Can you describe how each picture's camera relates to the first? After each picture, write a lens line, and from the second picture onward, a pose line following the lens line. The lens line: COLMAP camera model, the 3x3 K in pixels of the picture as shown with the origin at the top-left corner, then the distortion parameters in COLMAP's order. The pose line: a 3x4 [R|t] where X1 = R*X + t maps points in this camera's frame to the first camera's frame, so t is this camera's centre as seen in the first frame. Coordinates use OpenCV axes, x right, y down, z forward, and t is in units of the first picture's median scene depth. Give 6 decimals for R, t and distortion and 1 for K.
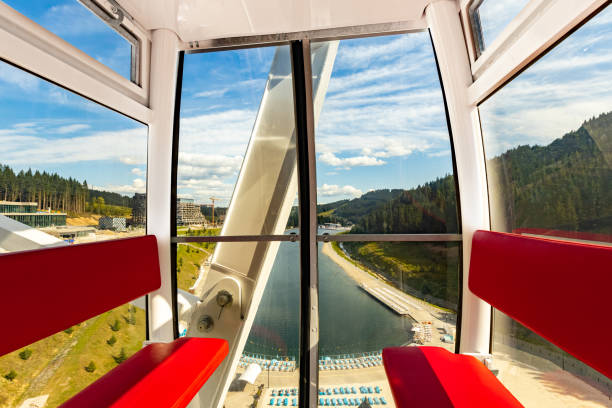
lens RADIAL K [[285.6, 0, 306.2], [0, 285.6, 202.7], [0, 0, 1]] dist [0.003883, 0.000230]
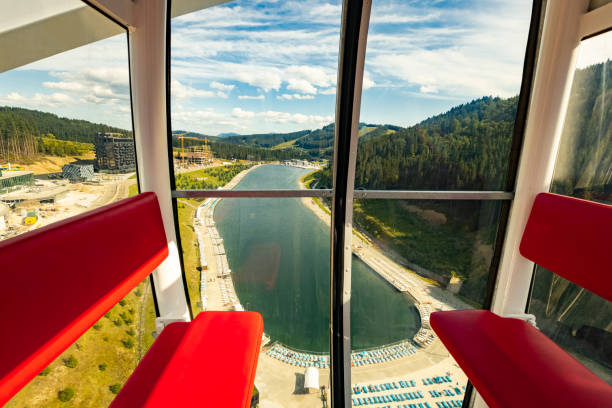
lens RADIAL K [[282.7, 0, 306.0], [0, 282.7, 204.0], [0, 0, 1]] dist [0.002402, 0.000112]
pose [[0.988141, 0.018924, 0.152381, -0.123048], [-0.057504, 0.965767, 0.252956, -0.116911], [-0.142378, -0.258719, 0.955402, 0.019041]]
